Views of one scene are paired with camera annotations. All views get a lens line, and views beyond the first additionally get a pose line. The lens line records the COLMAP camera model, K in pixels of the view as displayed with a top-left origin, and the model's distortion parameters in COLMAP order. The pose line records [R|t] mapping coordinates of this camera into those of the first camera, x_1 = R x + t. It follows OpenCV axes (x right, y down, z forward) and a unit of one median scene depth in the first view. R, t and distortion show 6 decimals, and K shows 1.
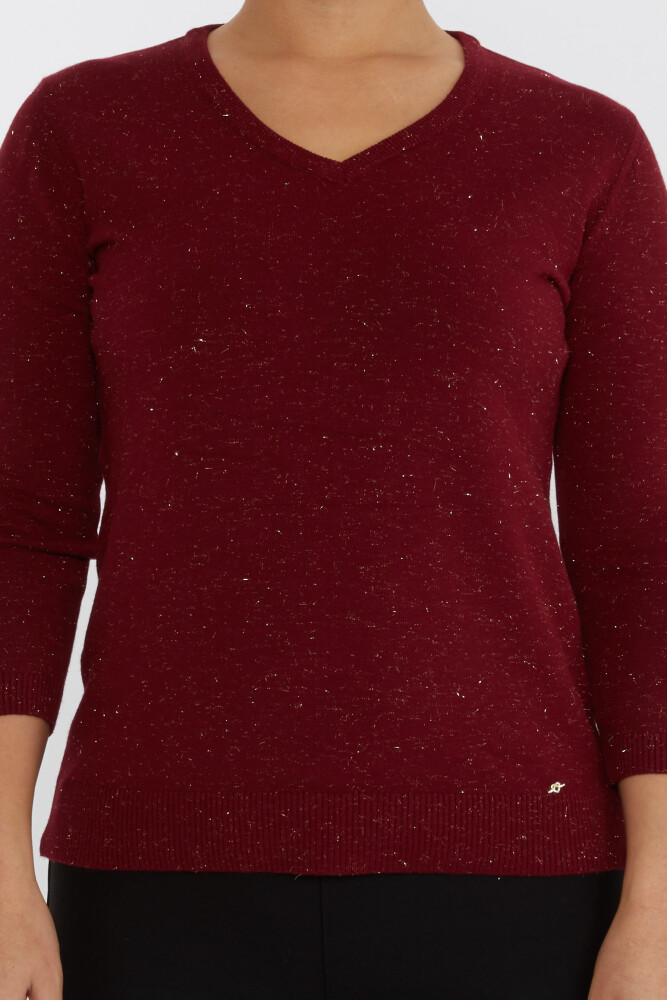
lens RADIAL K [[1977.3, 0, 333.3], [0, 1977.3, 496.4], [0, 0, 1]] dist [0.260707, 0.000000]
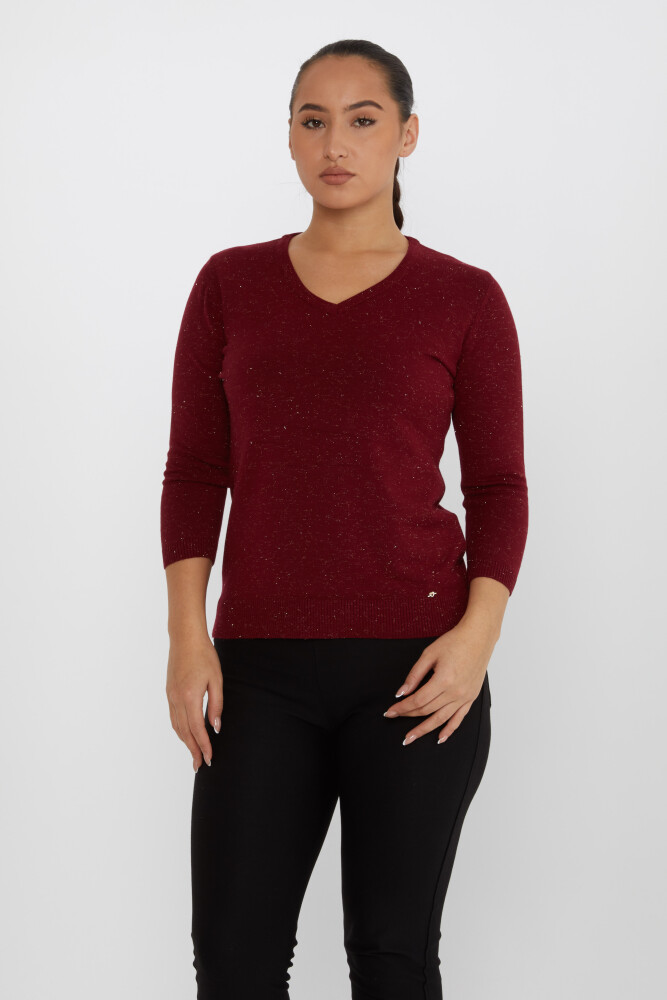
lens RADIAL K [[1977.3, 0, 332.3], [0, 1977.3, 497.6], [0, 0, 1]] dist [0.260707, 0.000000]
pose [[0.953432, 0.017384, -0.301107, 0.635112], [-0.007219, 0.999367, 0.034837, -0.033808], [0.301522, -0.031041, 0.952954, -1.017300]]
